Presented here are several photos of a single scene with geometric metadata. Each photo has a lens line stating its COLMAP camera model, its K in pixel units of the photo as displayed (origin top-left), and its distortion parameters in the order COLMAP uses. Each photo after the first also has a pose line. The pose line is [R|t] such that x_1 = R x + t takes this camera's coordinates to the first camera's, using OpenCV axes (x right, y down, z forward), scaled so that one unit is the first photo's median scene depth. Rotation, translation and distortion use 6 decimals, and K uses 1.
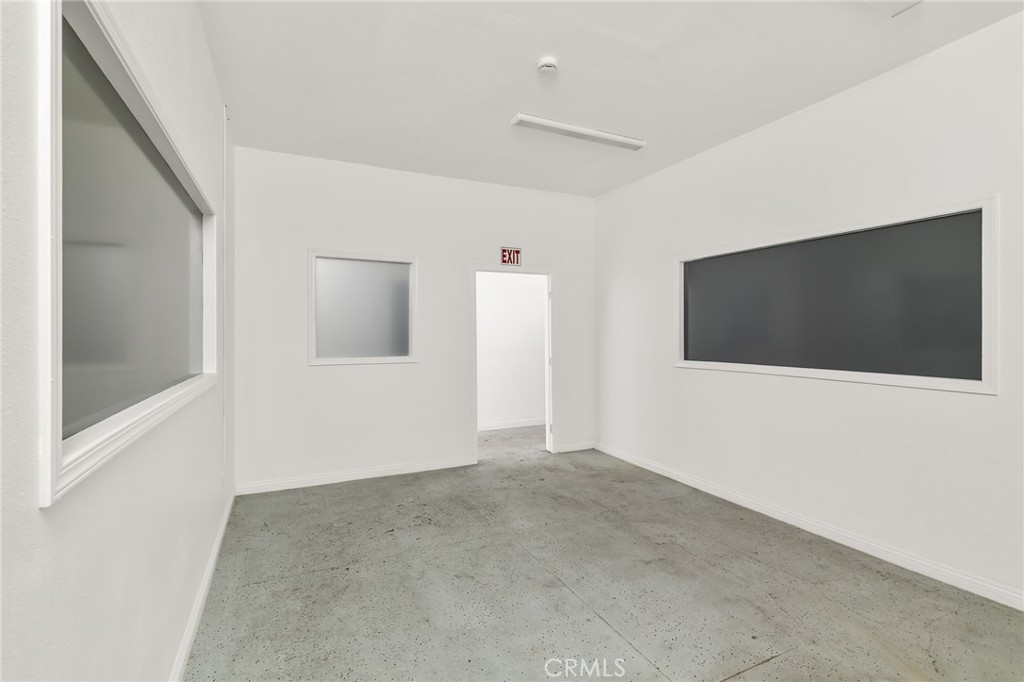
lens RADIAL K [[477.1, 0, 512.9], [0, 477.1, 334.5], [0, 0, 1]] dist [0.004174, 0.000289]
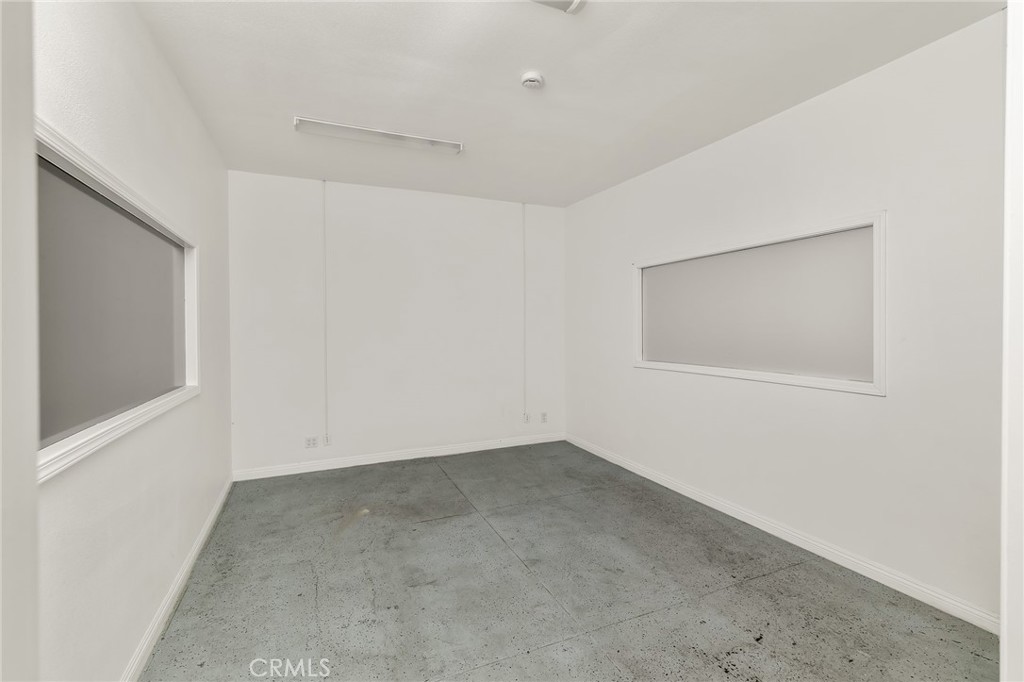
lens RADIAL K [[477.1, 0, 511.8], [0, 477.1, 335.9], [0, 0, 1]] dist [0.004174, 0.000289]
pose [[-0.999007, 0.009288, 0.043585, 0.074037], [0.010272, 0.999696, 0.022405, -0.047406], [-0.043364, 0.022830, -0.998798, 2.002949]]
